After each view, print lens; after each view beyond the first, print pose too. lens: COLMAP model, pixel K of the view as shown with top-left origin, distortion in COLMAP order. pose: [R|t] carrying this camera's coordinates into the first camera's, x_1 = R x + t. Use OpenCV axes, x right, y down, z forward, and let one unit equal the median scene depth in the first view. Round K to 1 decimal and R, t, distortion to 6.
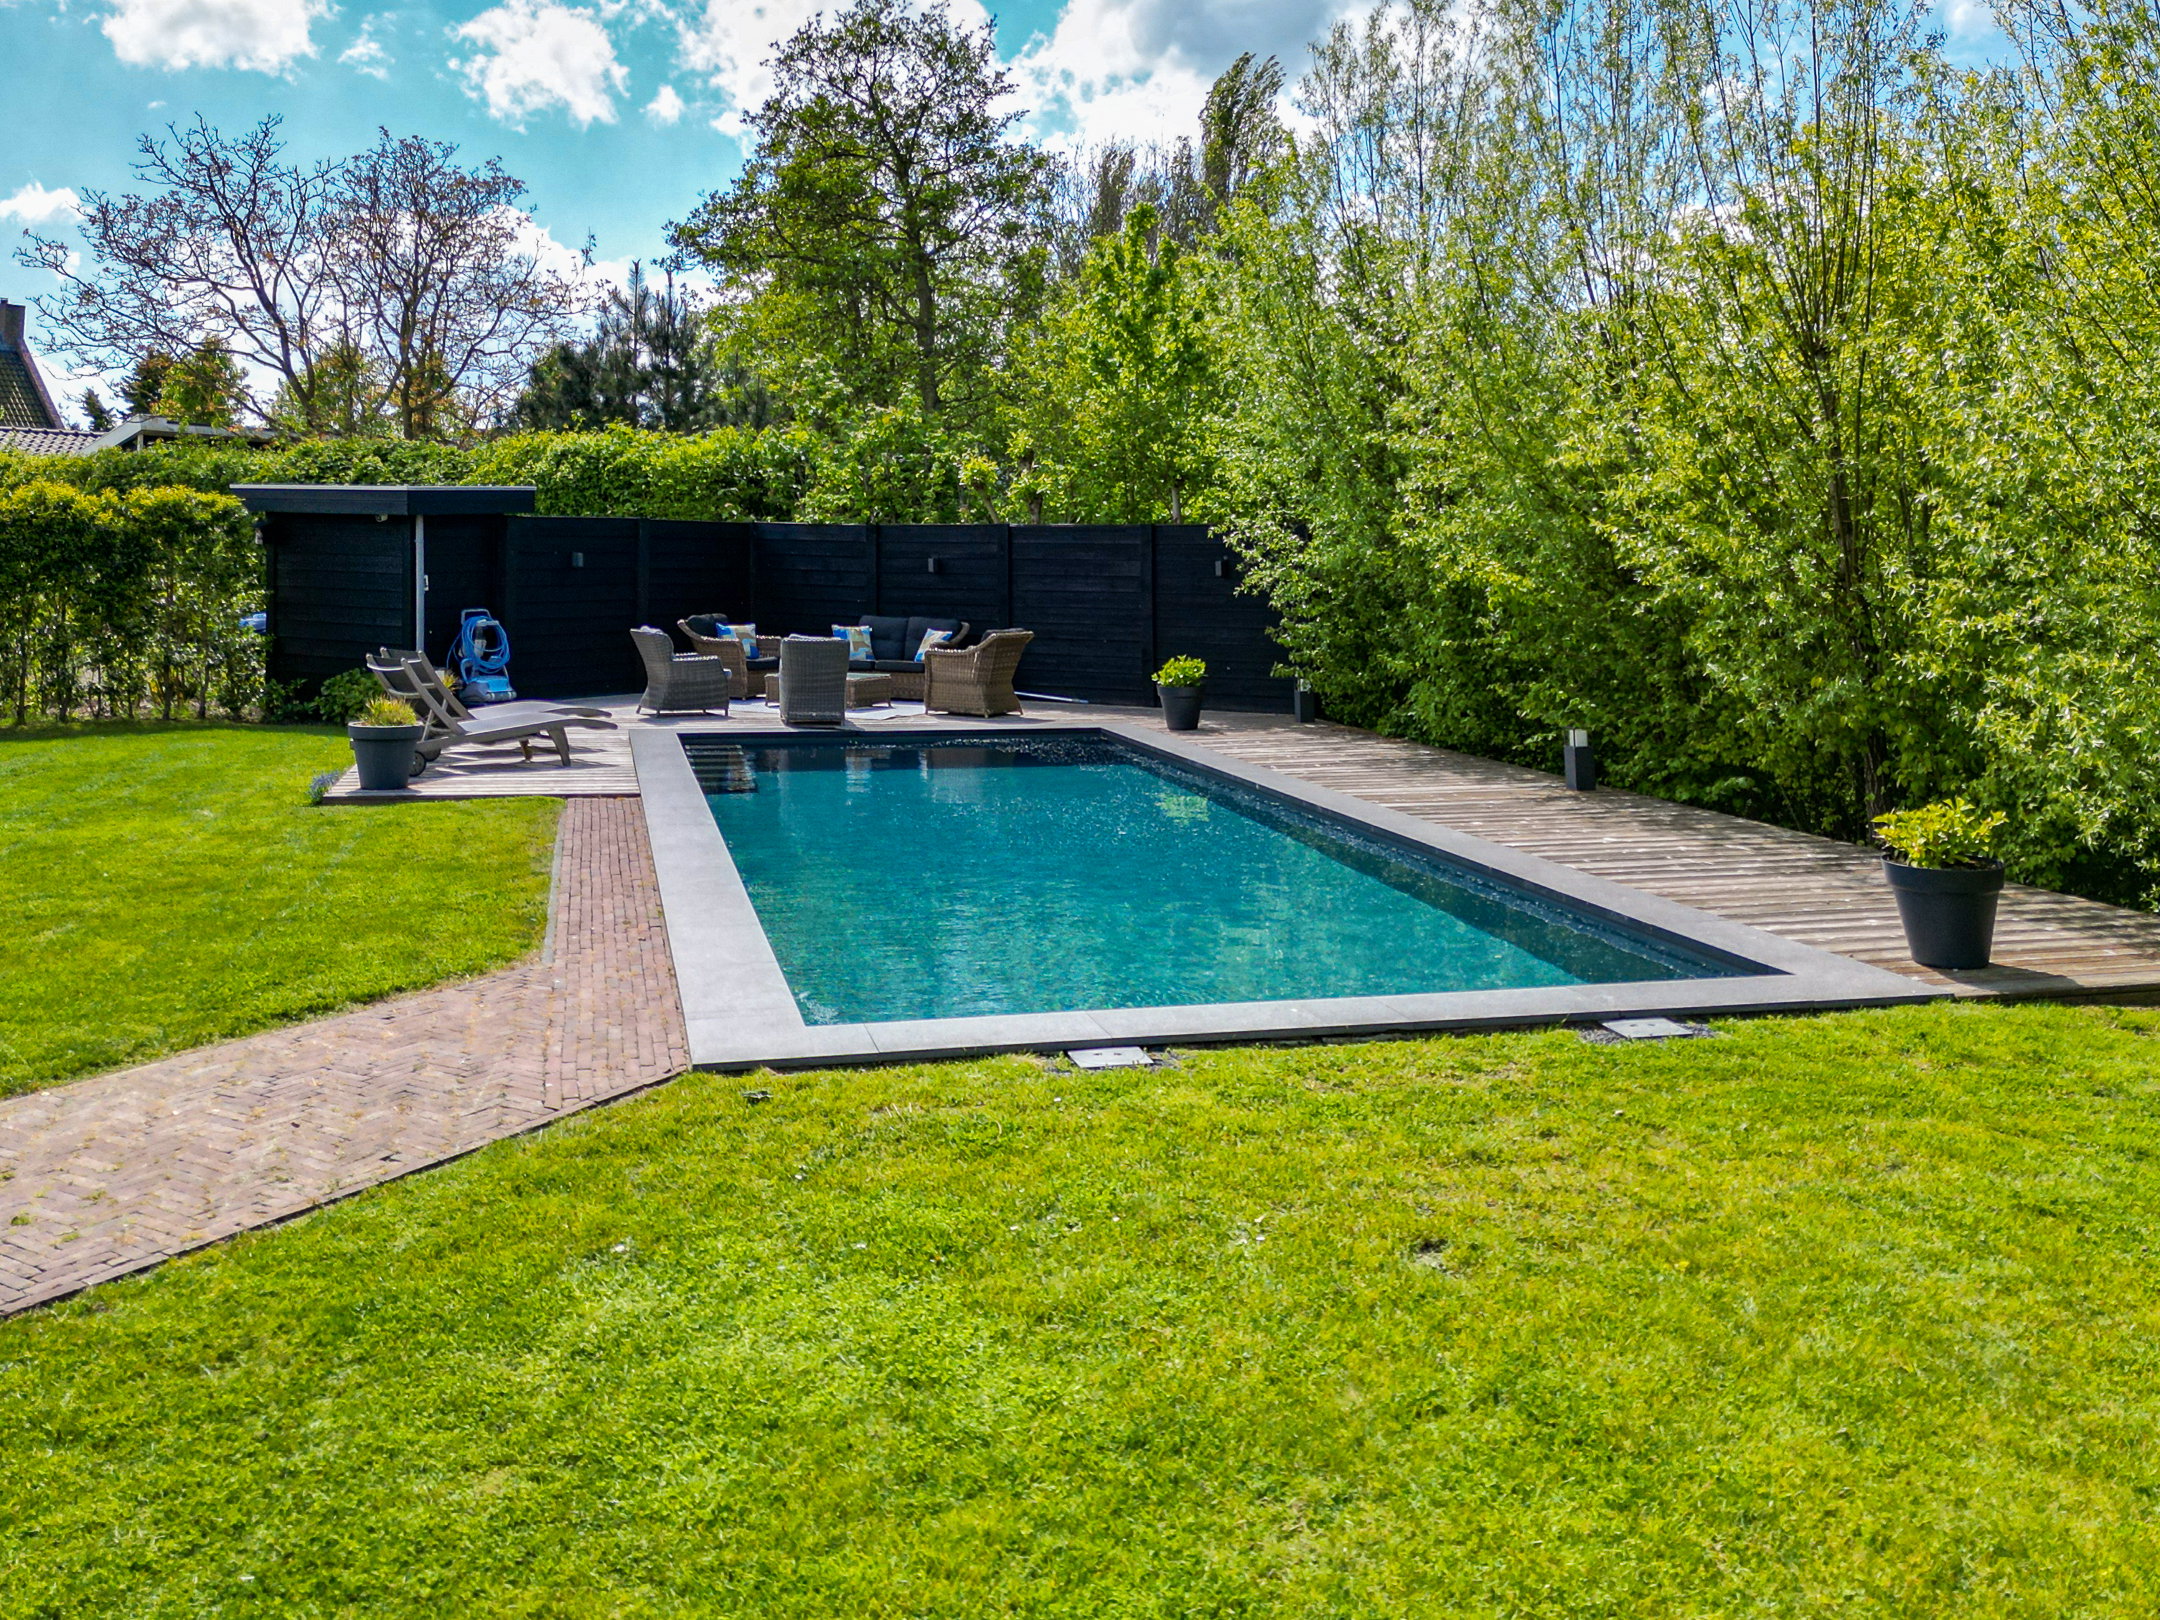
lens RADIAL K [[1875.4, 0, 1138.8], [0, 1875.4, 505.8], [0, 0, 1]] dist [-0.005059, -0.018166]
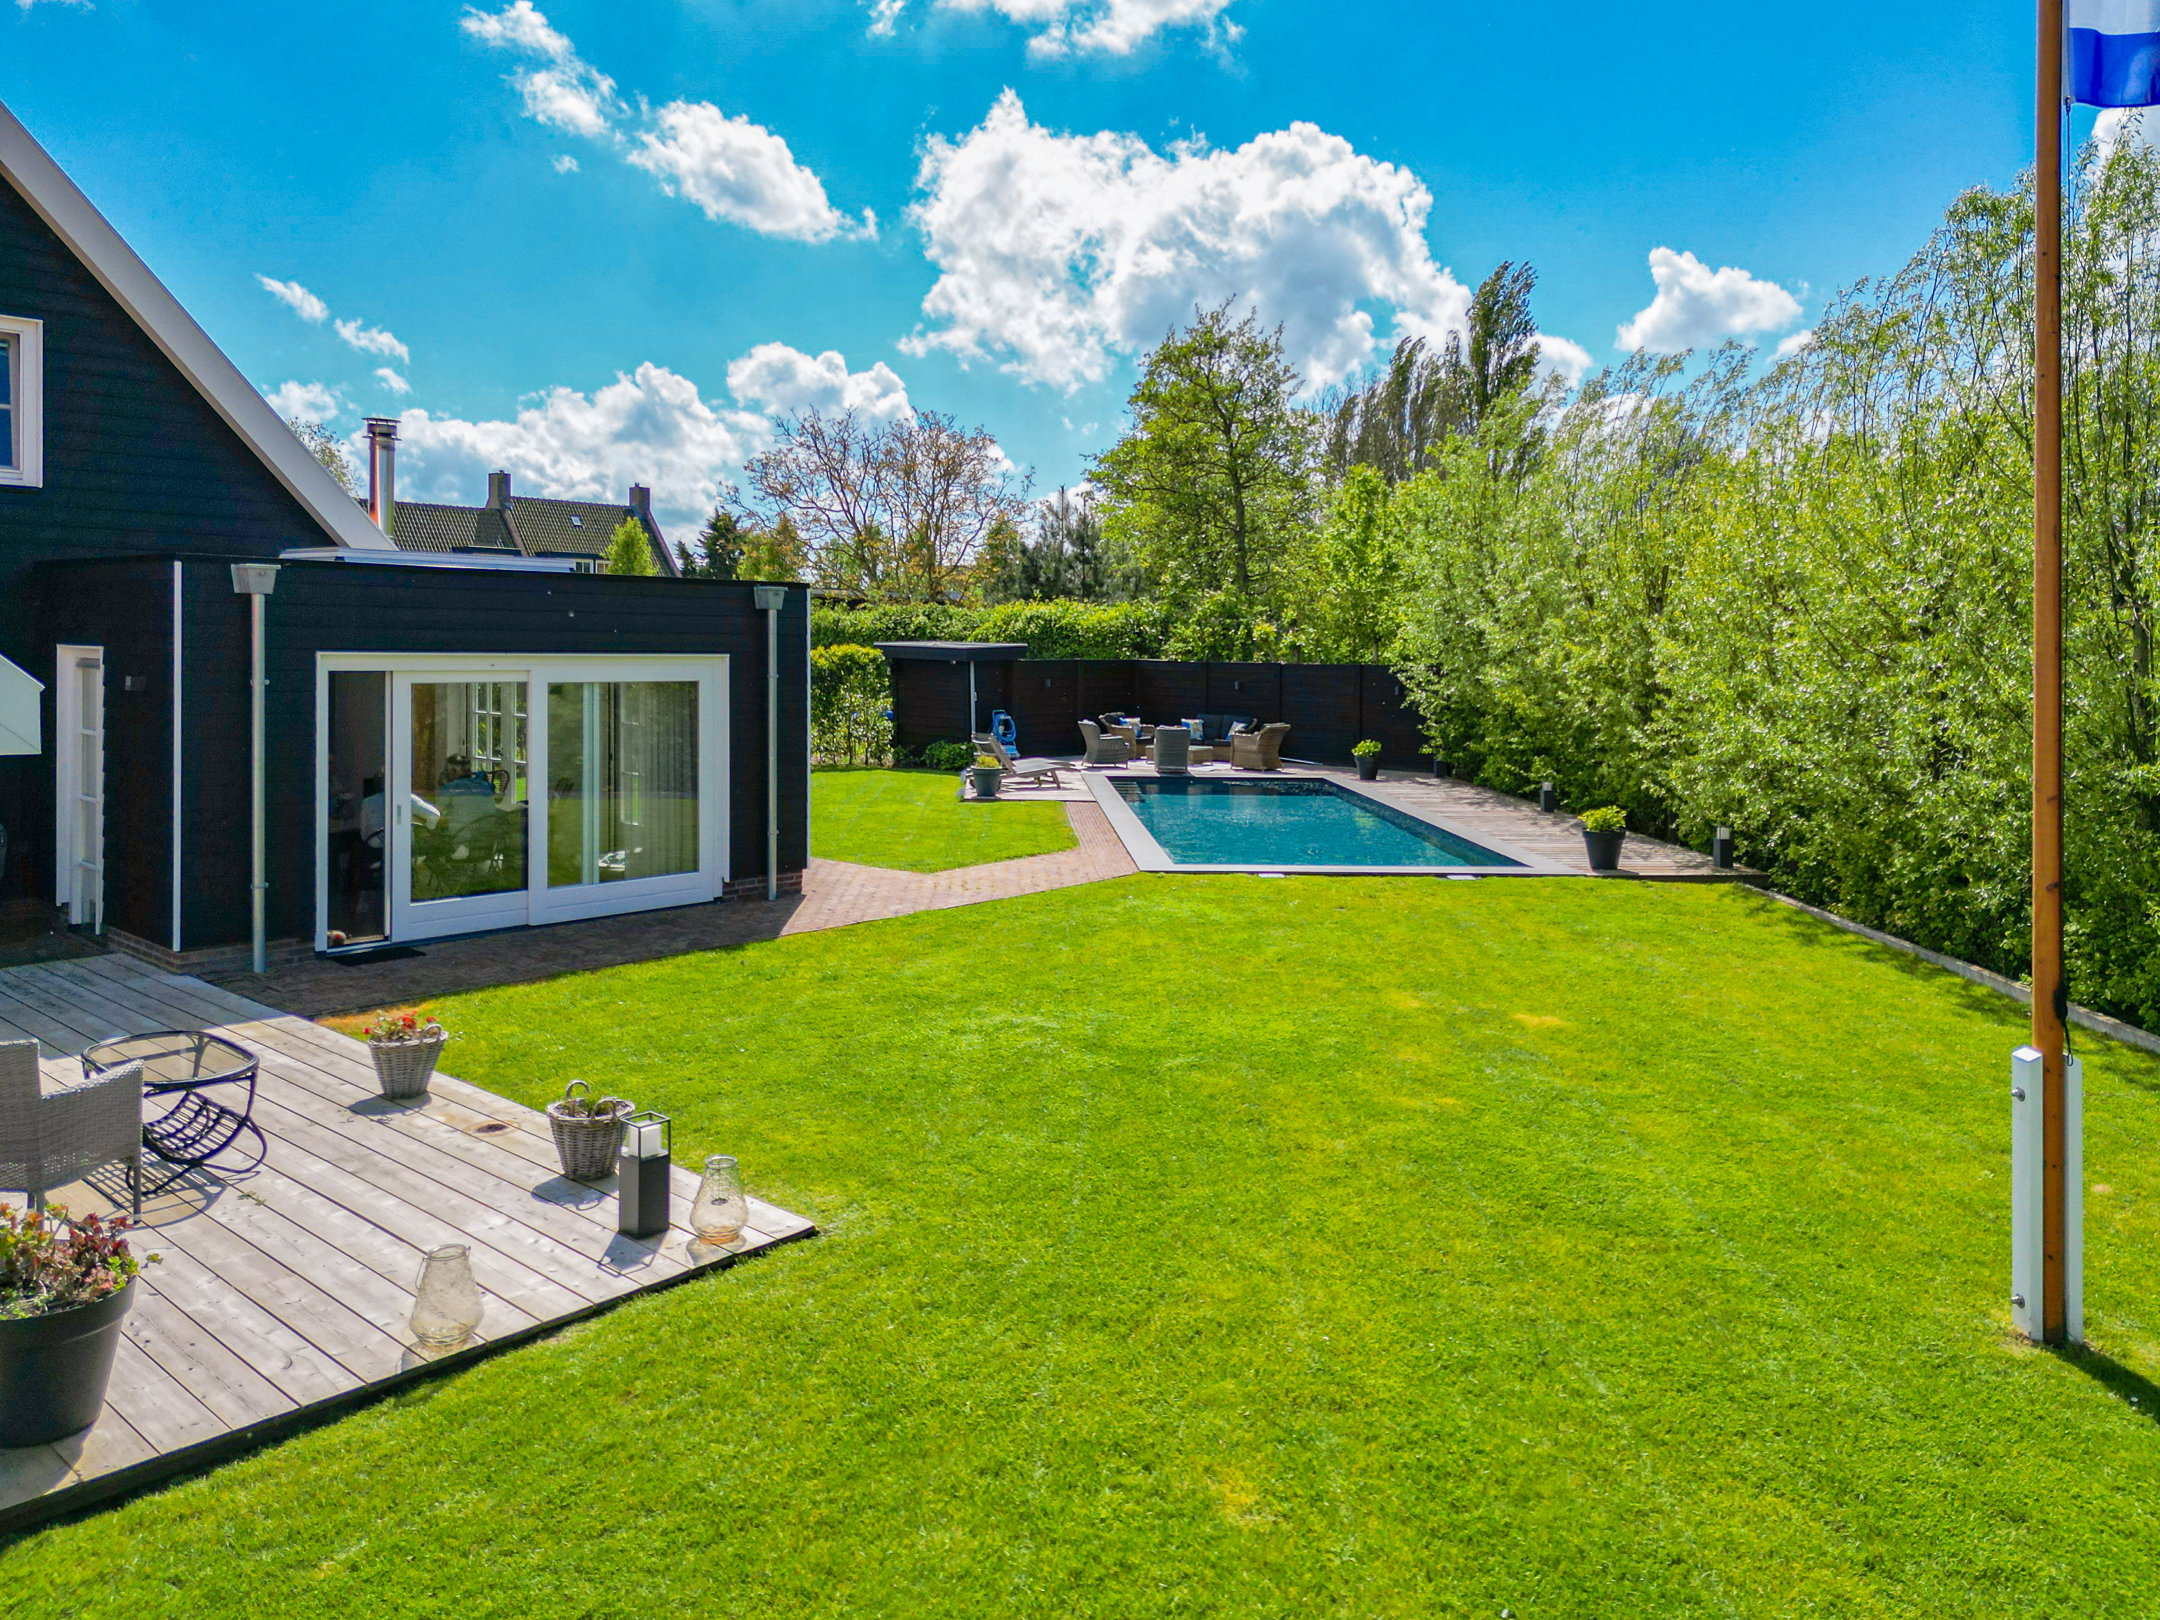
lens RADIAL K [[1542.9, 0, 1090.4], [0, 1542.9, 731.7], [0, 0, 1]] dist [0.040190, -0.009656]
pose [[0.975303, 0.016078, -0.220284, 0.075453], [0.002538, 0.996465, 0.083966, -0.047205], [0.220855, -0.082451, 0.971815, -0.447550]]
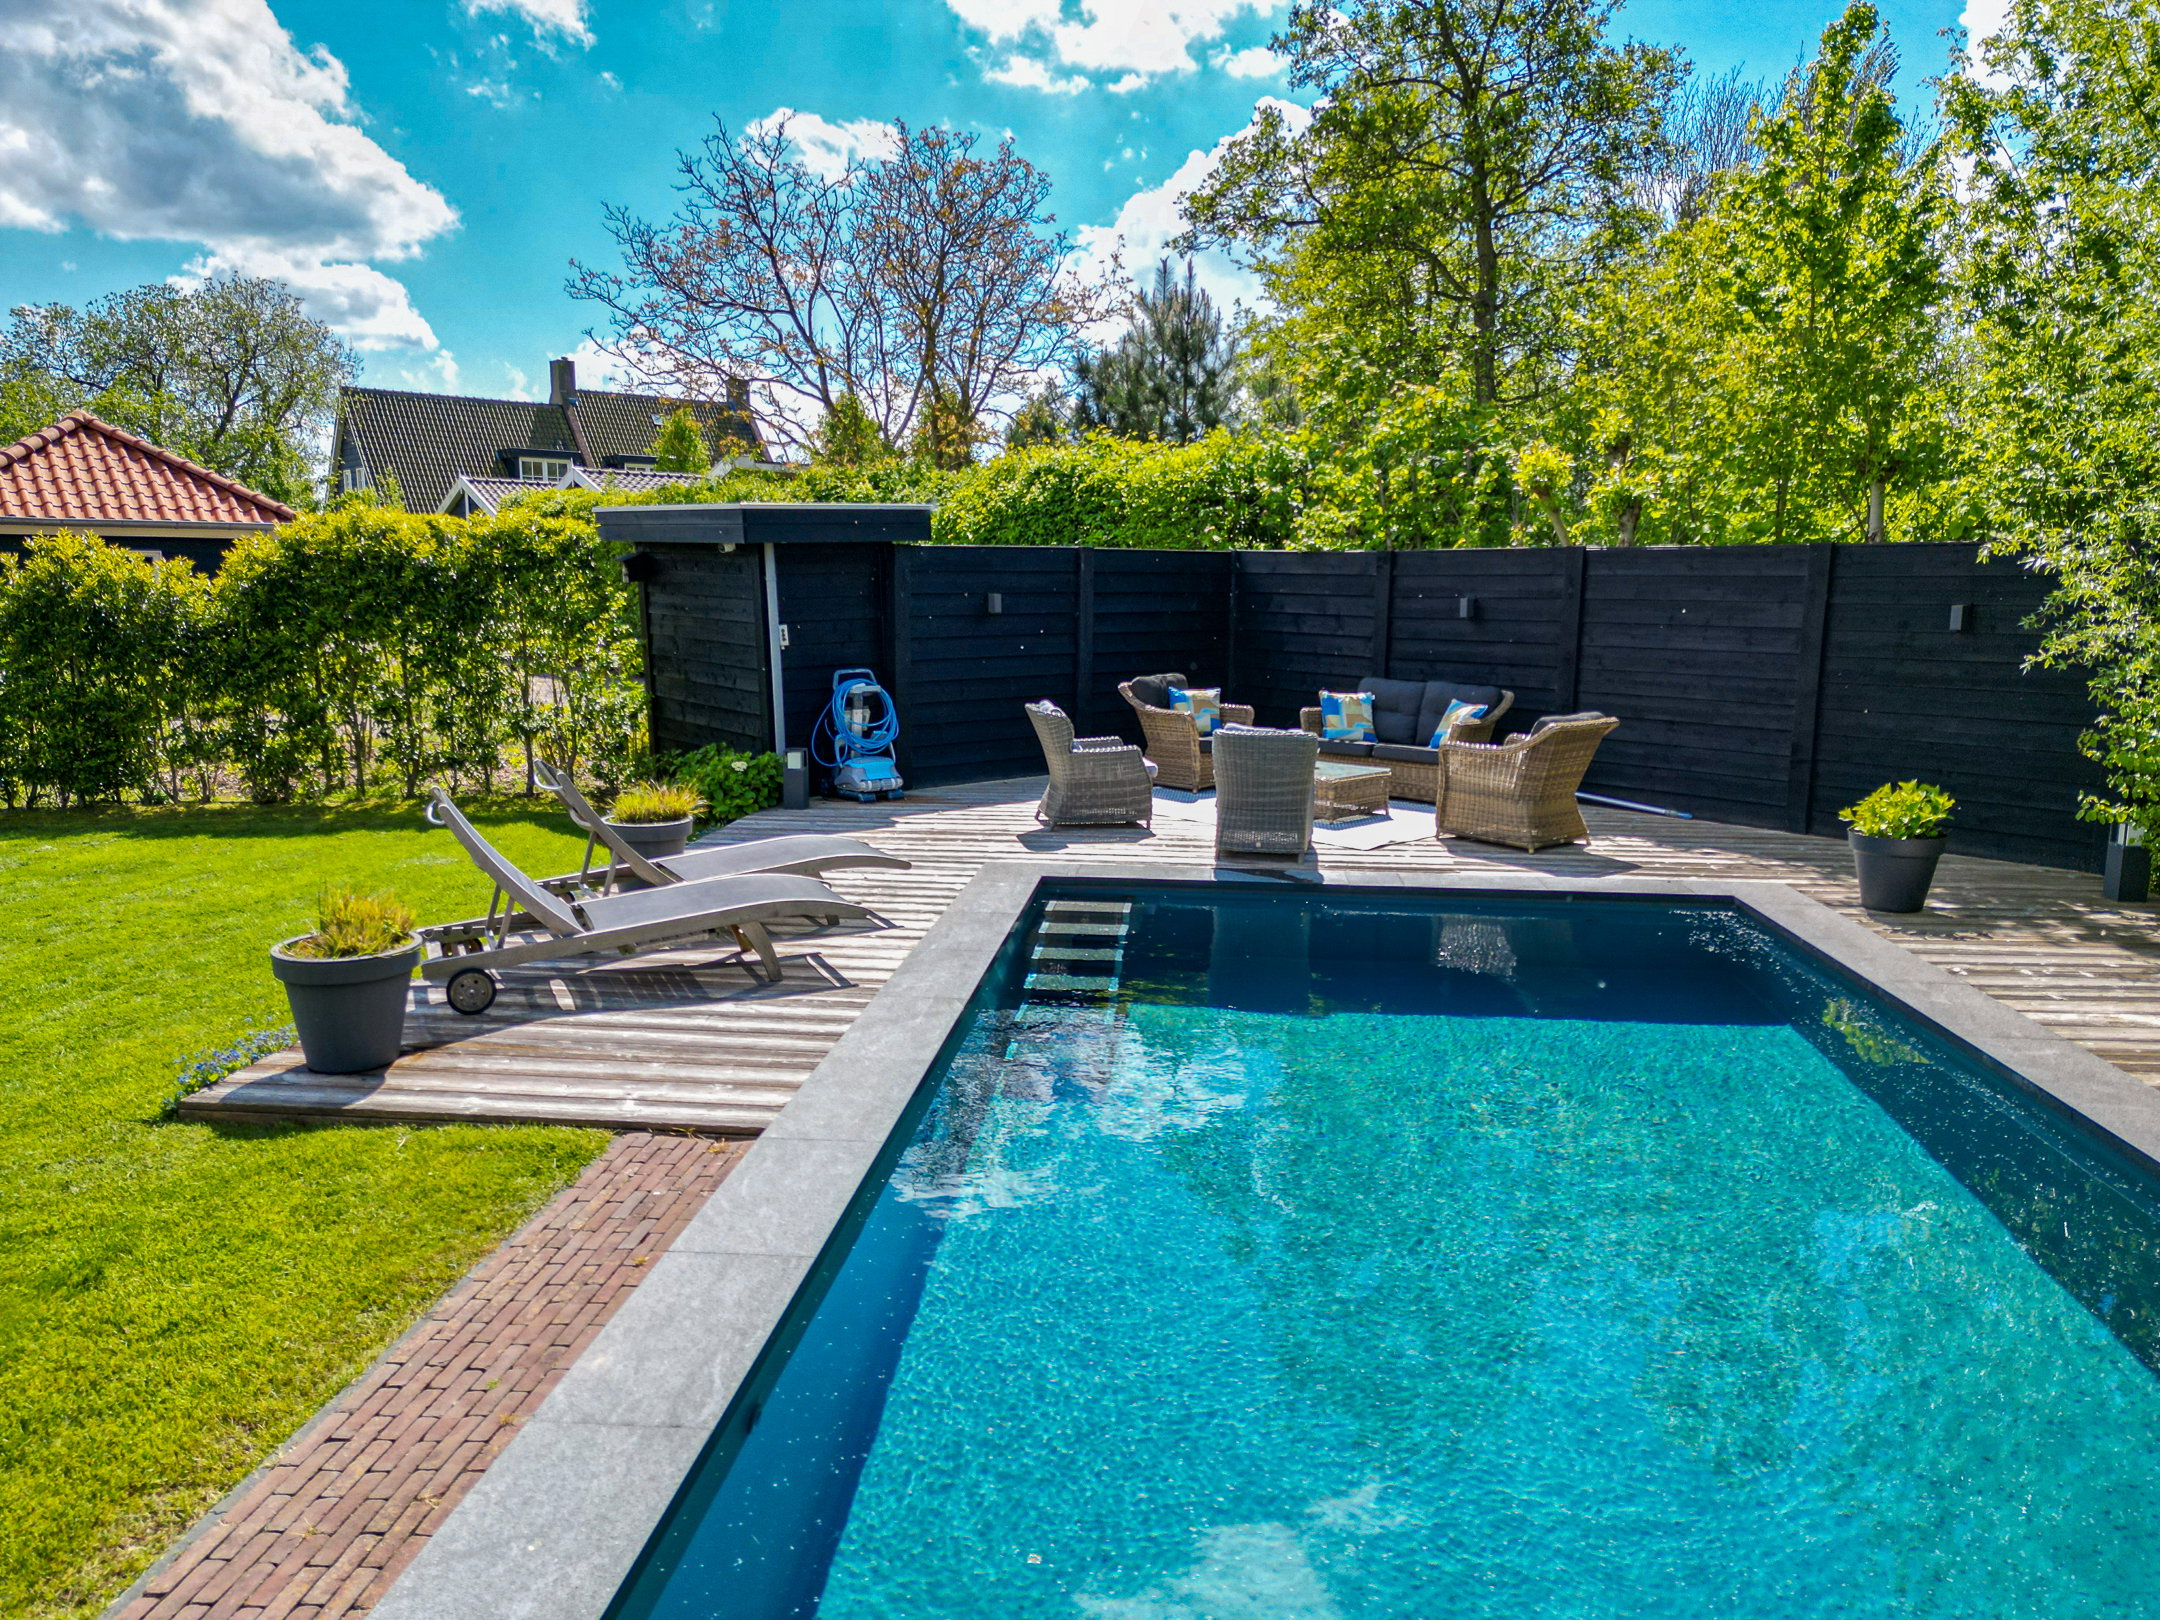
lens RADIAL K [[1444.4, 0, 1043.9], [0, 1444.4, 889.9], [0, 0, 1]] dist [0.064982, -0.052990]
pose [[0.919603, 0.078671, -0.384890, -0.035223], [0.014379, 0.972346, 0.233101, 0.004105], [0.392585, -0.219895, 0.893042, 0.408807]]
